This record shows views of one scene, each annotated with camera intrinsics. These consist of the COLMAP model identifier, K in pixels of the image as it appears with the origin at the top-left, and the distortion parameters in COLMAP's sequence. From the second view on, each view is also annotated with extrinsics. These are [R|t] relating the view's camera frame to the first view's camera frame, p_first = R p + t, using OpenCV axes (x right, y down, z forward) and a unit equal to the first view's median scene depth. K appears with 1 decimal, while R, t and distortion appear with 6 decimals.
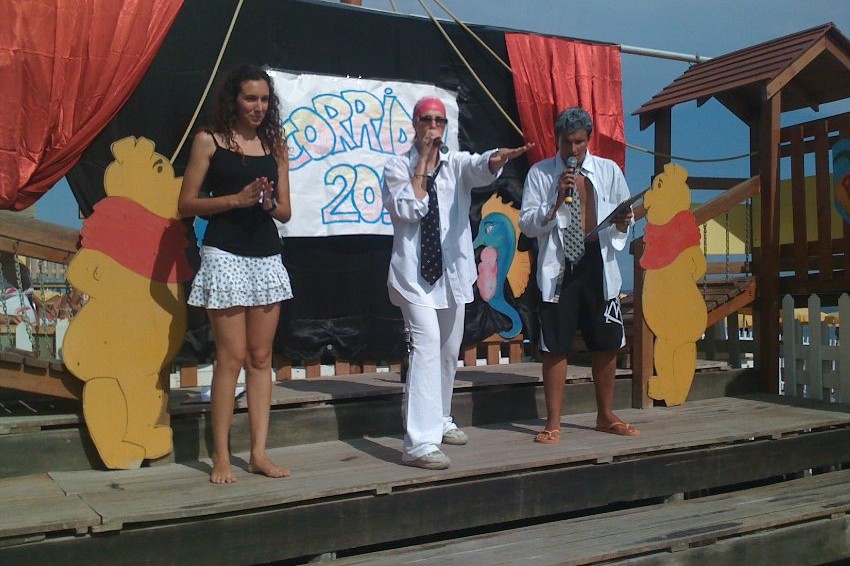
lens RADIAL K [[1059.9, 0, 453.9], [0, 1059.9, 304.6], [0, 0, 1]] dist [-0.027323, 0.000000]
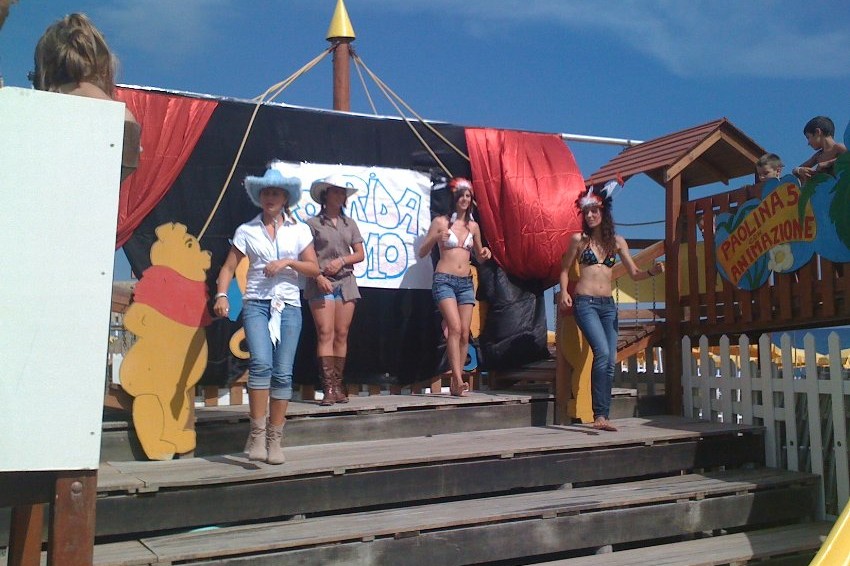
lens RADIAL K [[1059.9, 0, 430.6], [0, 1059.9, 283.2], [0, 0, 1]] dist [-0.027323, 0.000000]
pose [[0.998252, -0.001302, -0.059095, 0.111378], [-0.002236, 0.998210, -0.059765, 0.004837], [0.059067, 0.059793, 0.996462, -0.339659]]
